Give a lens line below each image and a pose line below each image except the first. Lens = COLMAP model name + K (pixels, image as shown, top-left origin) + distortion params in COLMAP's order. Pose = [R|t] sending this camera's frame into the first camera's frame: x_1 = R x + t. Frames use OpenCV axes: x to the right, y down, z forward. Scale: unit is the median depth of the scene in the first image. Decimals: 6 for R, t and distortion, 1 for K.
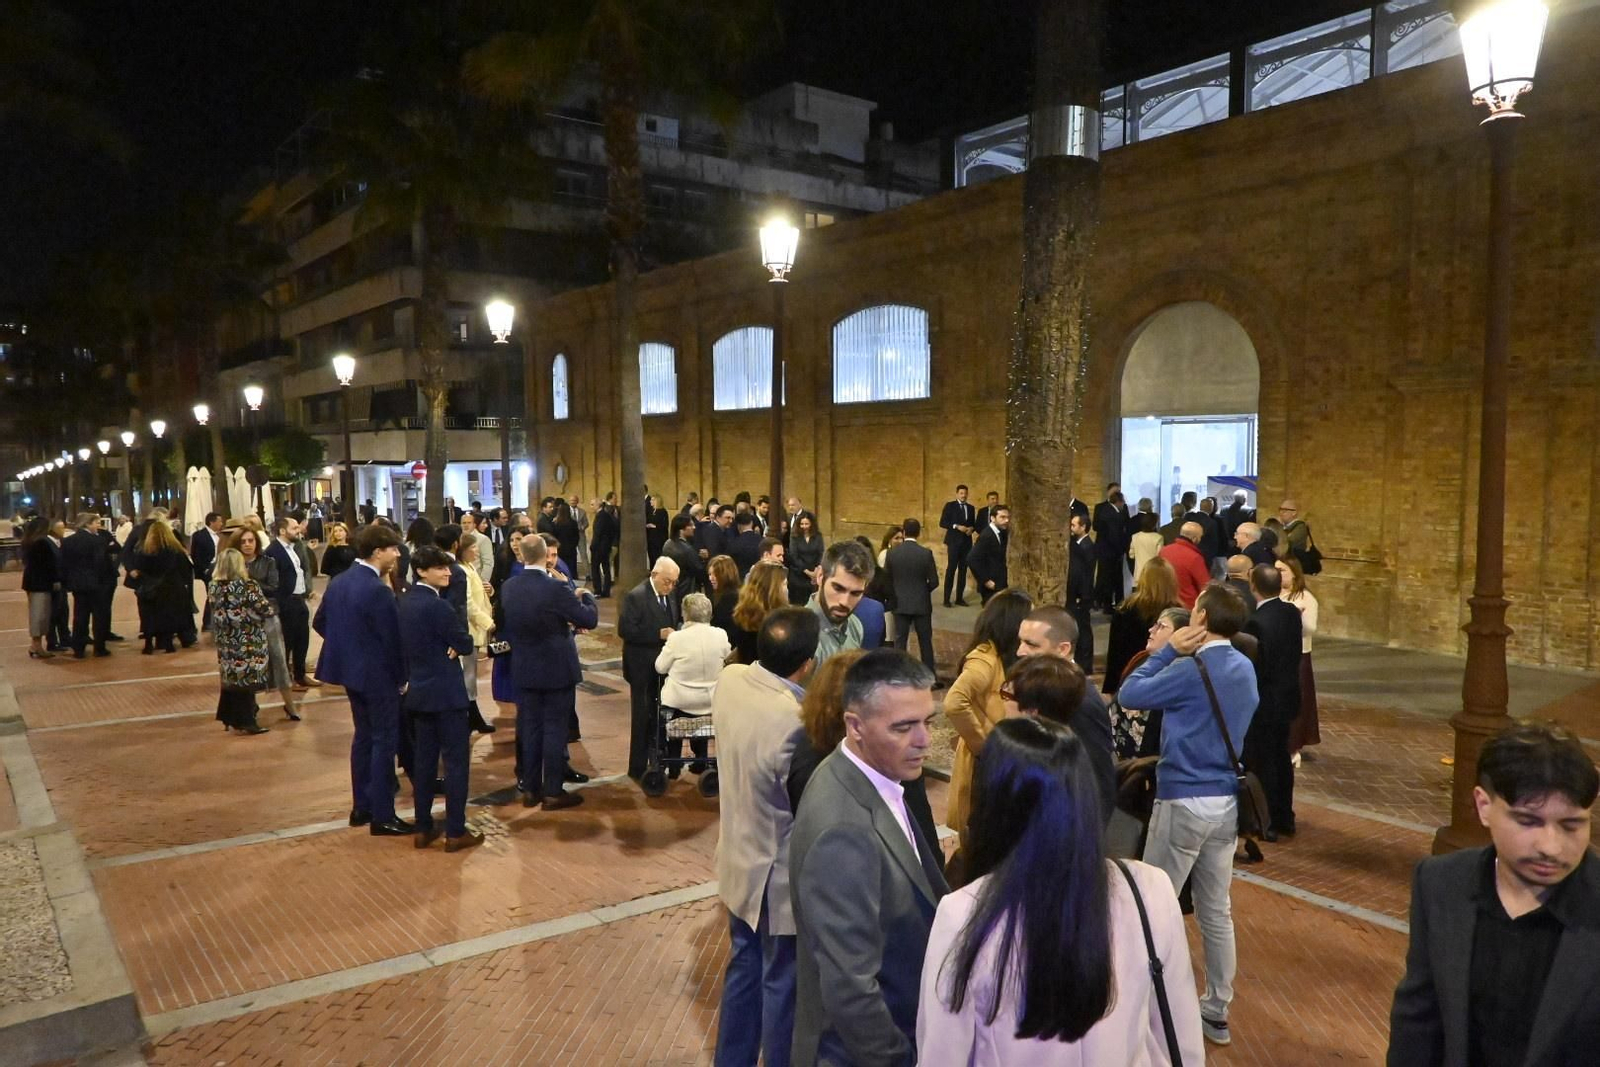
lens RADIAL K [[1169.2, 0, 800.0], [0, 1169.2, 533.5], [0, 0, 1]] dist [0.004747, -0.002687]
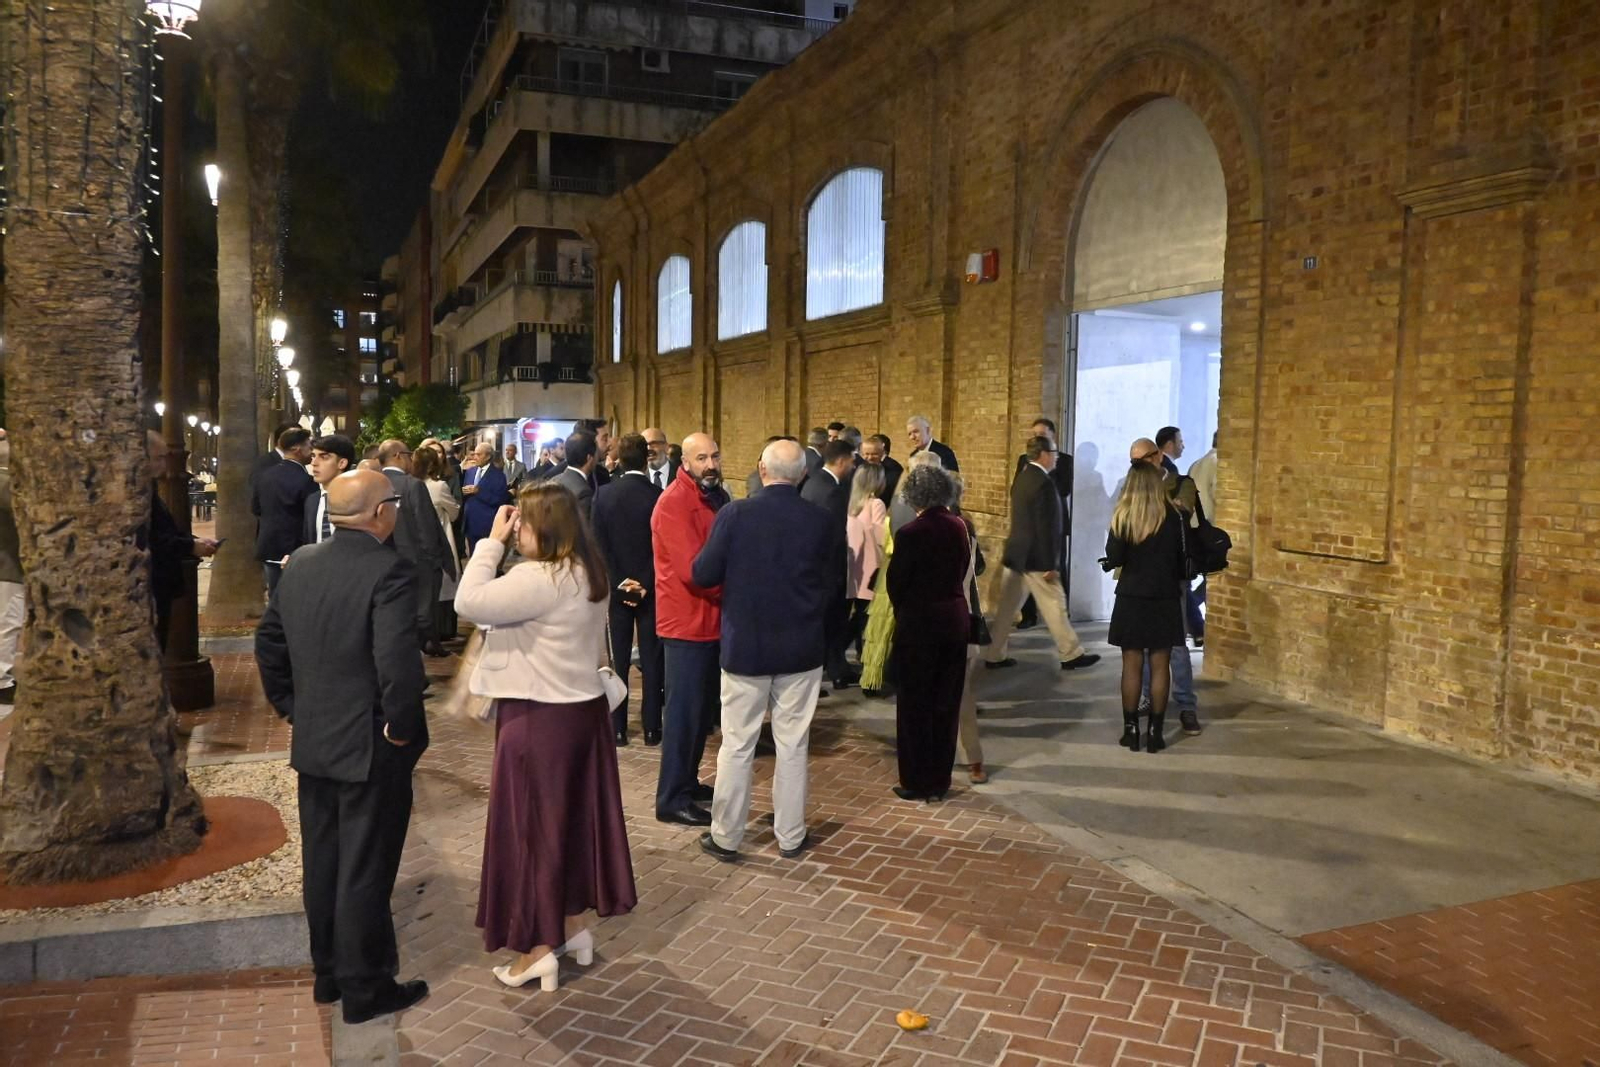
lens RADIAL K [[1318.9, 0, 800.0], [0, 1318.9, 533.5], [0, 0, 1]] dist [-0.000729, 0.008495]
pose [[0.944846, 0.046642, -0.324178, 0.438096], [-0.047960, 0.998842, 0.003929, 0.021421], [0.323986, 0.011835, 0.945988, 0.380131]]
